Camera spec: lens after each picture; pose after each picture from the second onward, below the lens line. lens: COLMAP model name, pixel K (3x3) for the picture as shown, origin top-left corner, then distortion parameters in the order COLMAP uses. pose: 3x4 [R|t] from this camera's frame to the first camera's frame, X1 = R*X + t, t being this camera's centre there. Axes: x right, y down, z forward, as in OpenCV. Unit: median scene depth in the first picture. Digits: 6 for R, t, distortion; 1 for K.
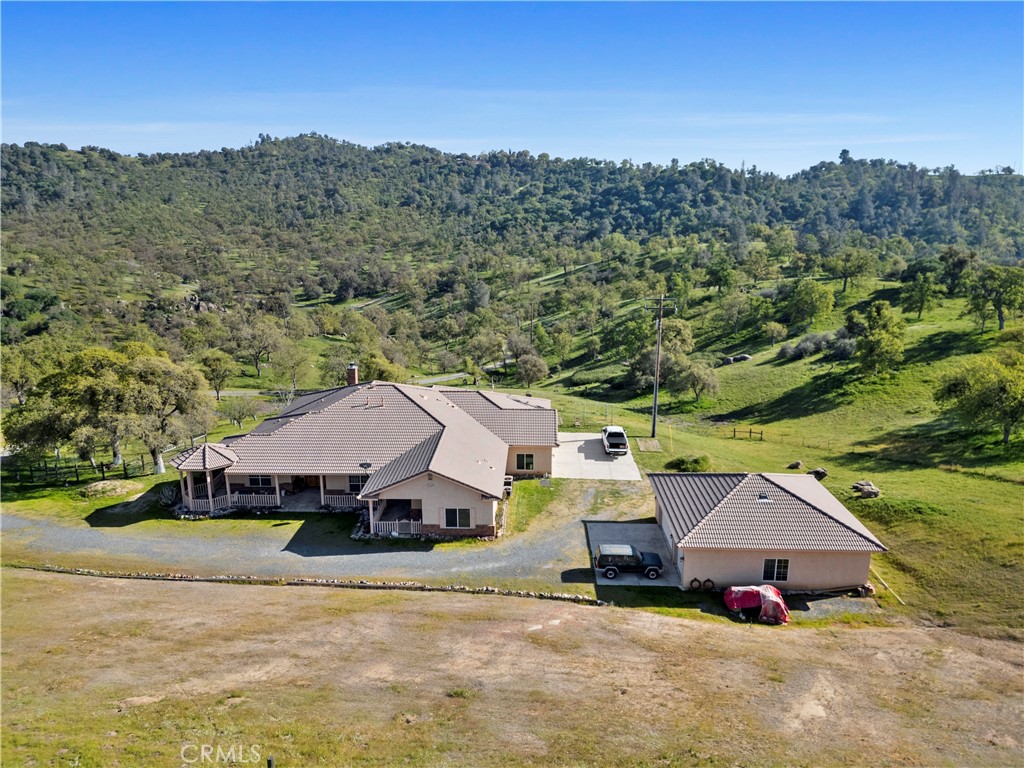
lens RADIAL K [[717.0, 0, 512.0], [0, 717.0, 384.0], [0, 0, 1]] dist [0.074334, -0.072750]
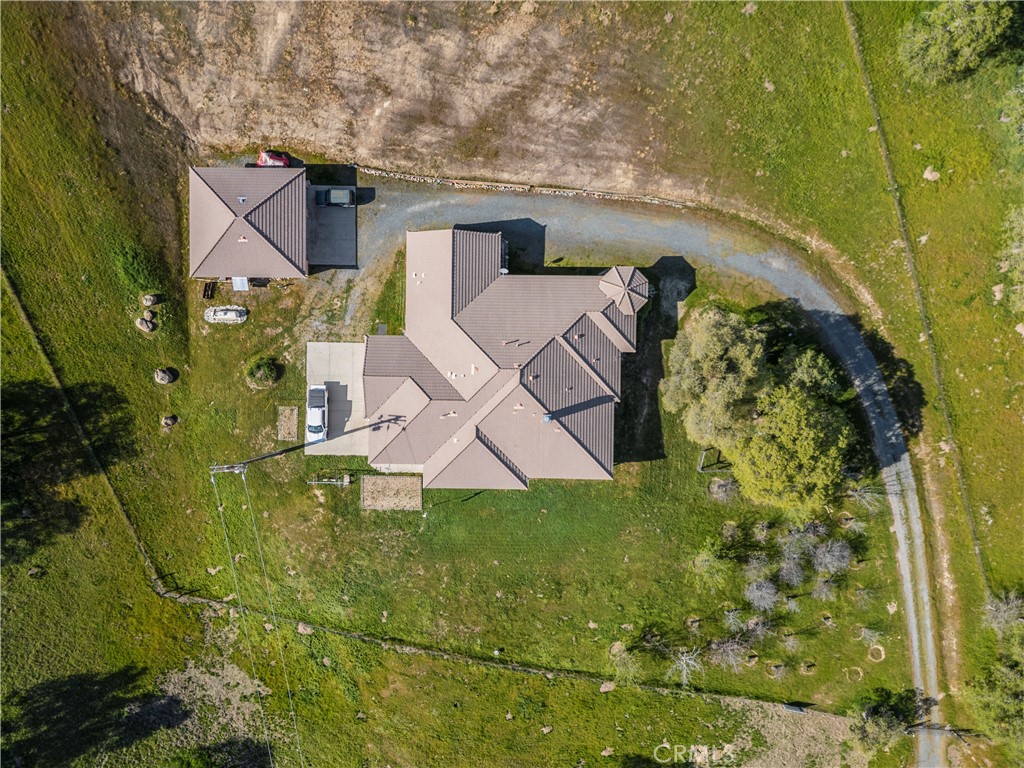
lens RADIAL K [[717.0, 0, 512.0], [0, 717.0, 384.0], [0, 0, 1]] dist [0.074334, -0.072750]
pose [[-0.999709, 0.020073, 0.013411, -0.023815], [0.008068, -0.245790, 0.969289, -0.132933], [0.022753, 0.969115, 0.245557, 0.088094]]
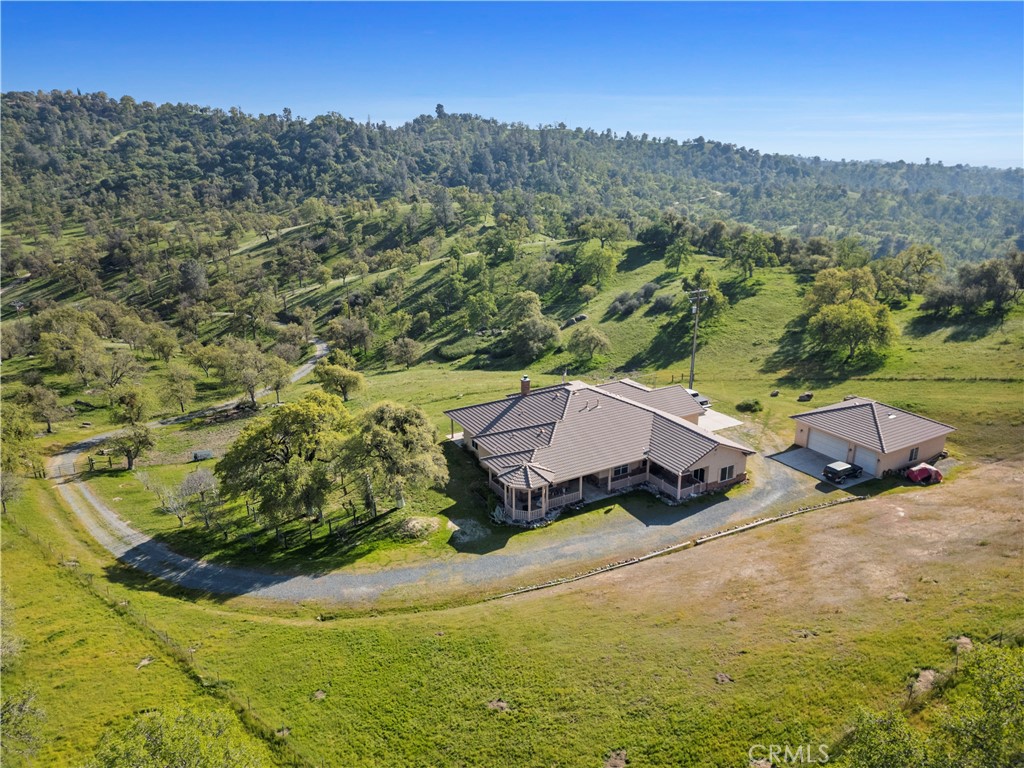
lens RADIAL K [[717.0, 0, 512.0], [0, 717.0, 384.0], [0, 0, 1]] dist [0.074334, -0.072750]
pose [[0.848022, -0.173111, 0.500891, -0.106092], [0.136366, 0.984598, 0.109412, -0.018868], [-0.512116, -0.024480, 0.858567, 0.000446]]
